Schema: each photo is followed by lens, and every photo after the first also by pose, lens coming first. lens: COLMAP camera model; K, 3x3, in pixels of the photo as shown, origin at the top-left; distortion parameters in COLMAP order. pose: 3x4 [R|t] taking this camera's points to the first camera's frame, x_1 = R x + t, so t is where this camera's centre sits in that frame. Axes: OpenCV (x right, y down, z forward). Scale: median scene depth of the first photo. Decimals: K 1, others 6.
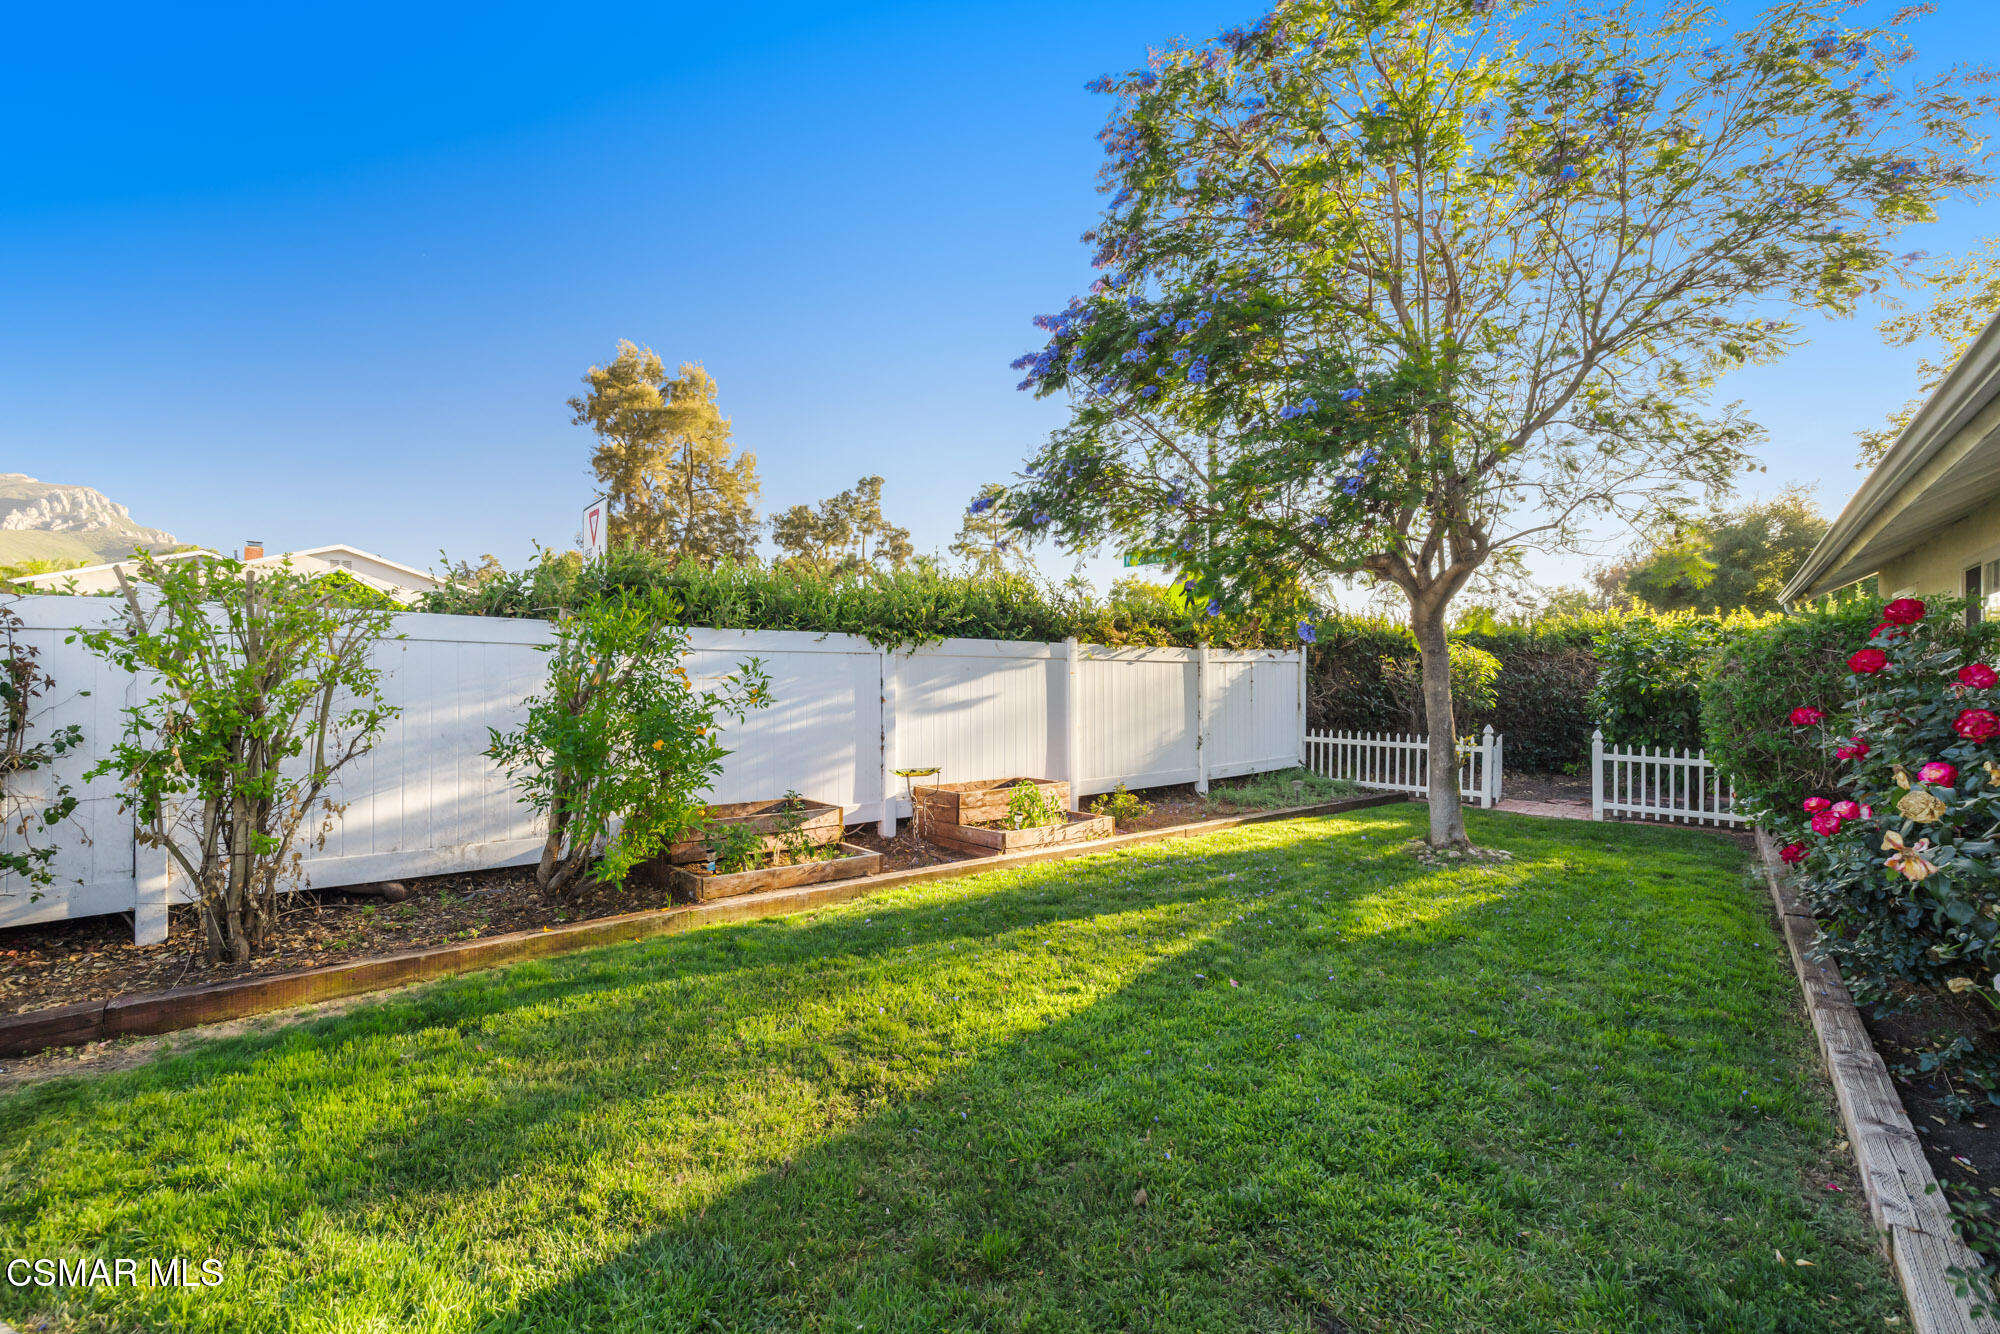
lens RADIAL K [[835.4, 0, 993.5], [0, 835.4, 679.4], [0, 0, 1]] dist [0.001820, 0.000120]
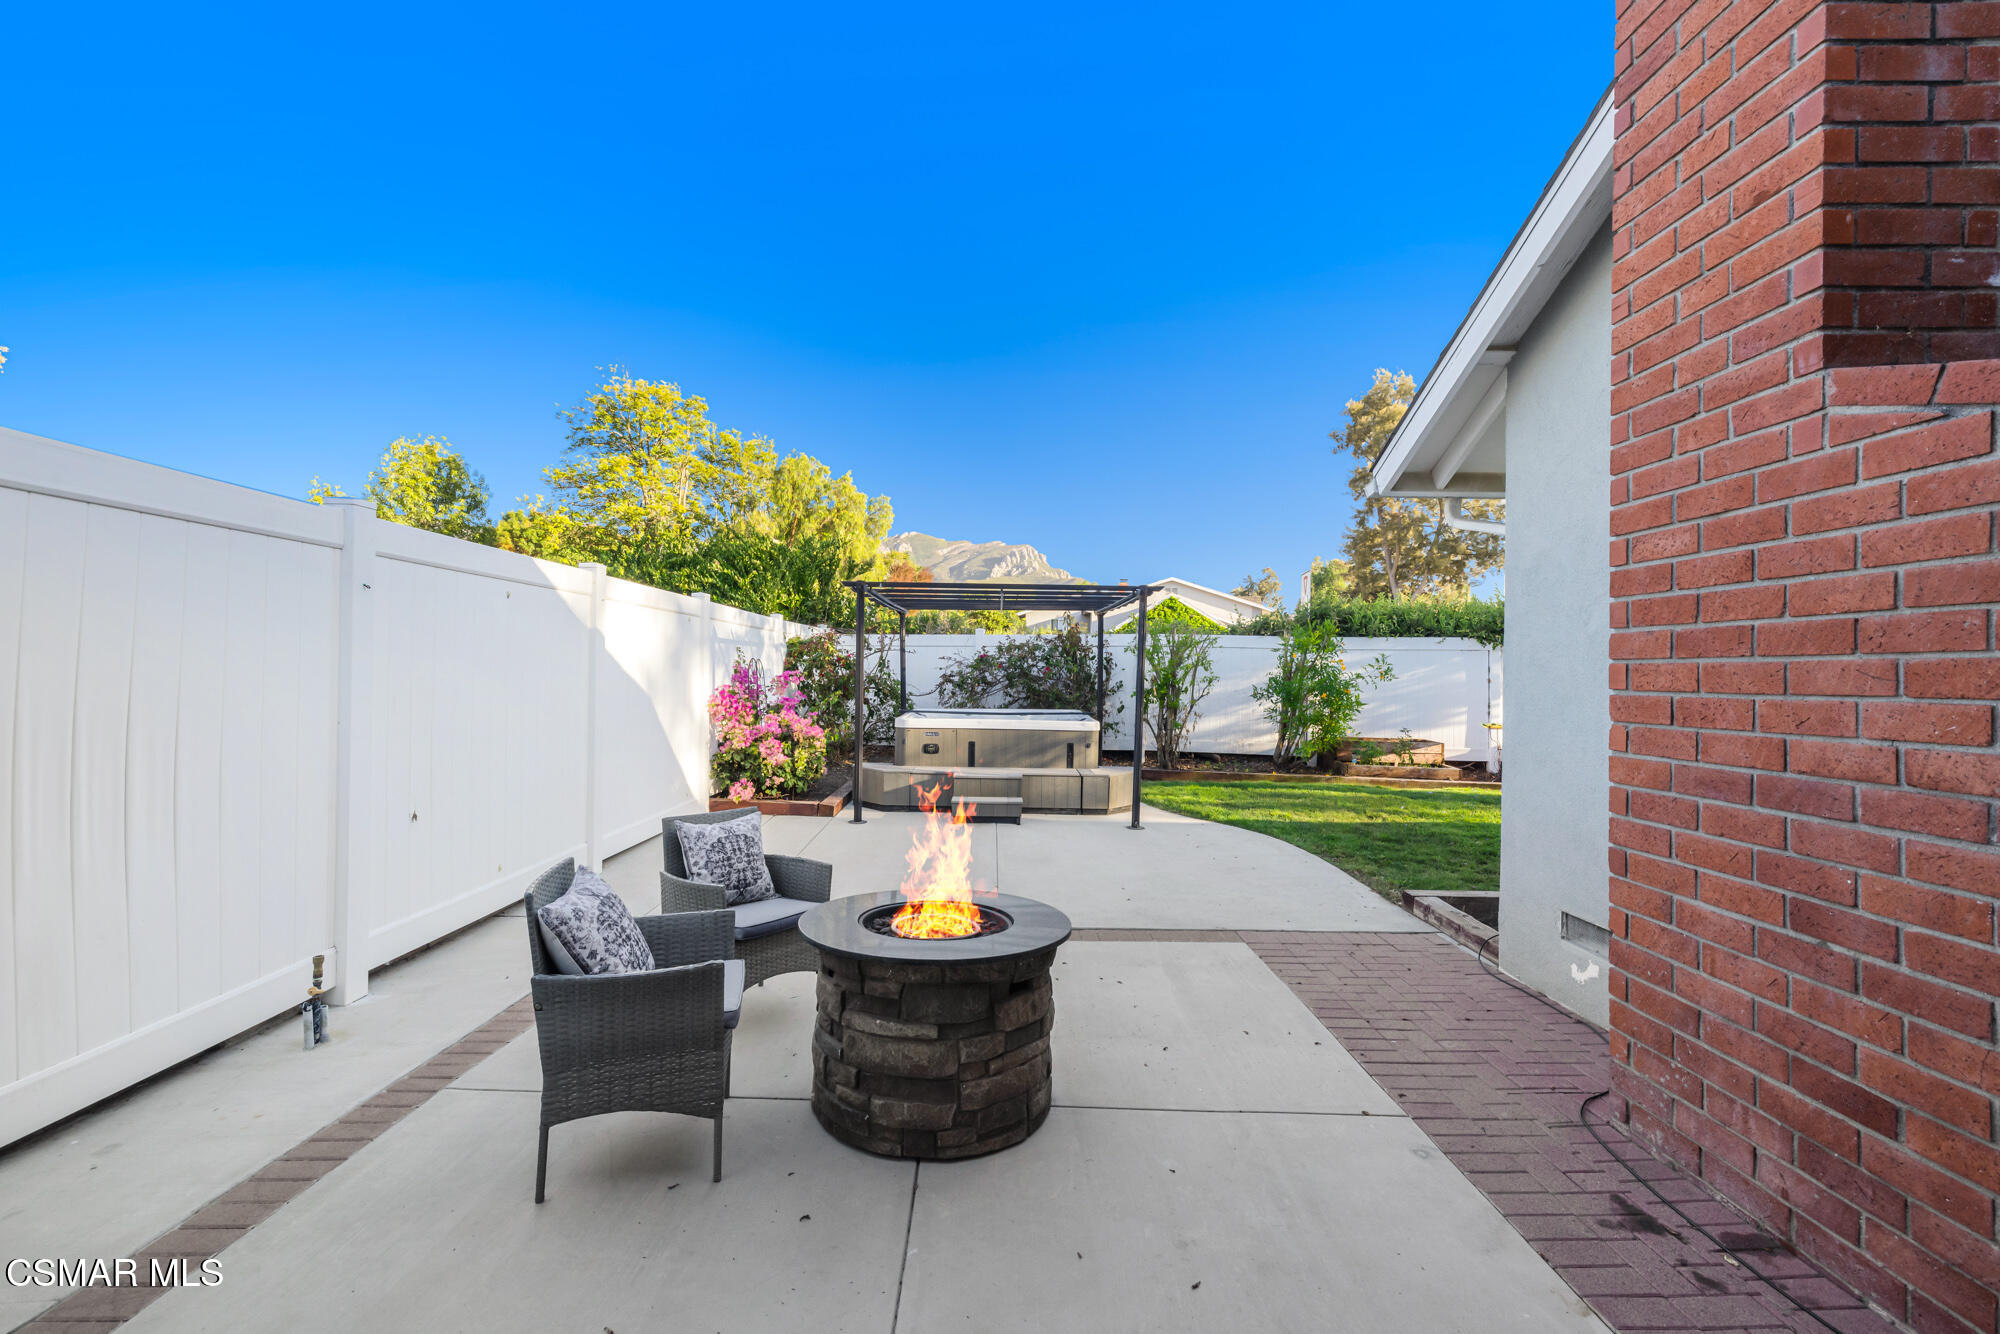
lens RADIAL K [[832.5, 0, 1001.2], [0, 832.5, 671.5], [0, 0, 1]] dist [0.008859, -0.000198]
pose [[0.657261, 0.004508, -0.753649, 0.338261], [-0.009954, 0.999947, -0.002699, 0.016526], [0.753597, 0.009276, 0.657271, -0.520007]]
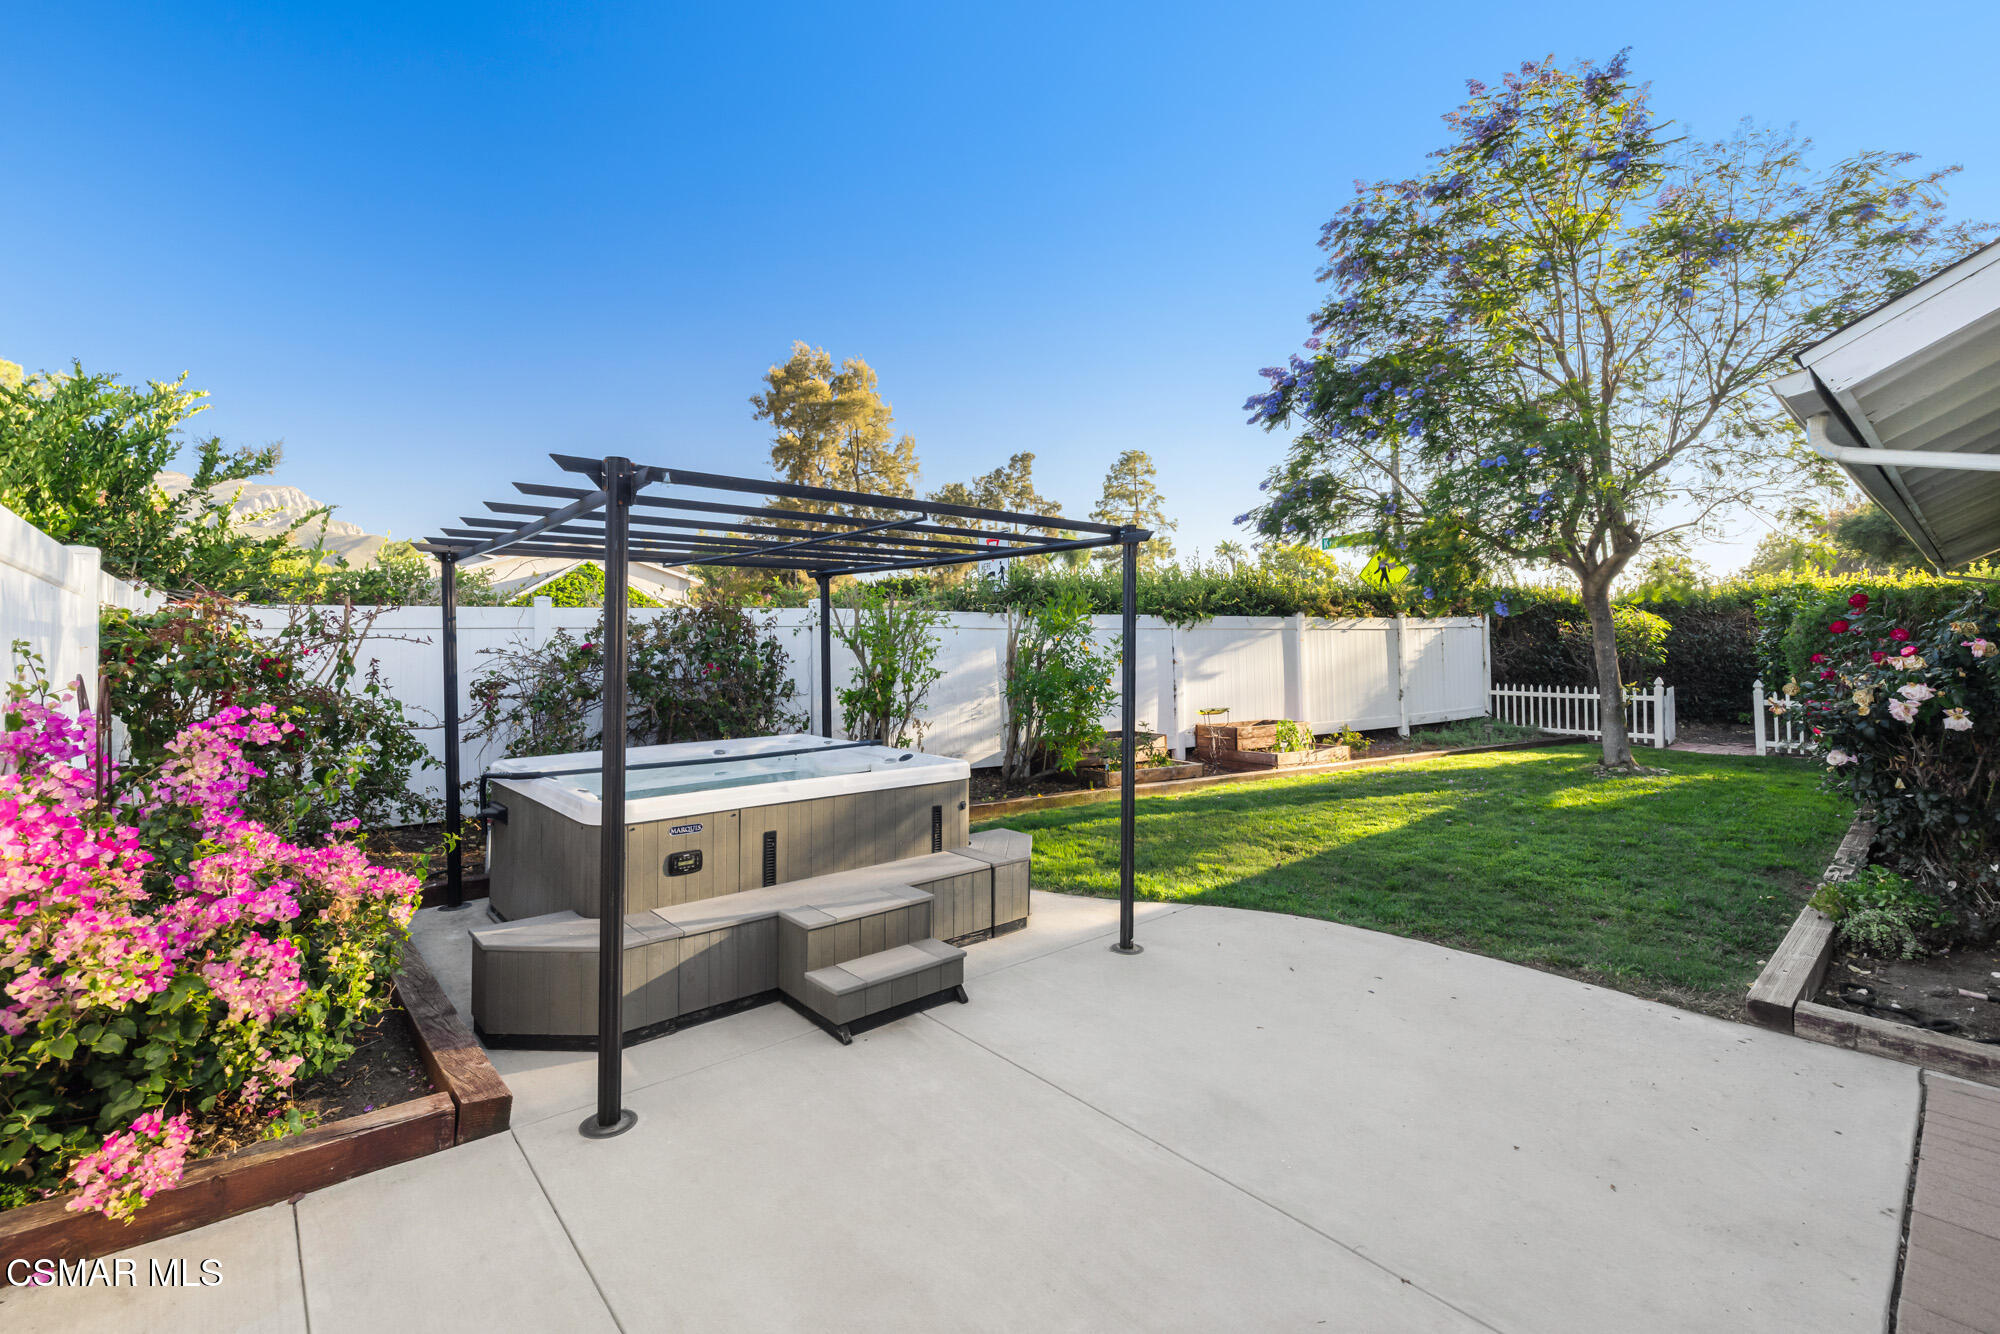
lens RADIAL K [[869.1, 0, 999.5], [0, 869.1, 619.1], [0, 0, 1]] dist [0.001075, 0.000191]
pose [[0.990476, -0.021164, -0.136048, -0.178192], [0.016766, 0.999302, -0.033396, -0.002580], [0.136660, 0.030797, 0.990139, -0.383523]]
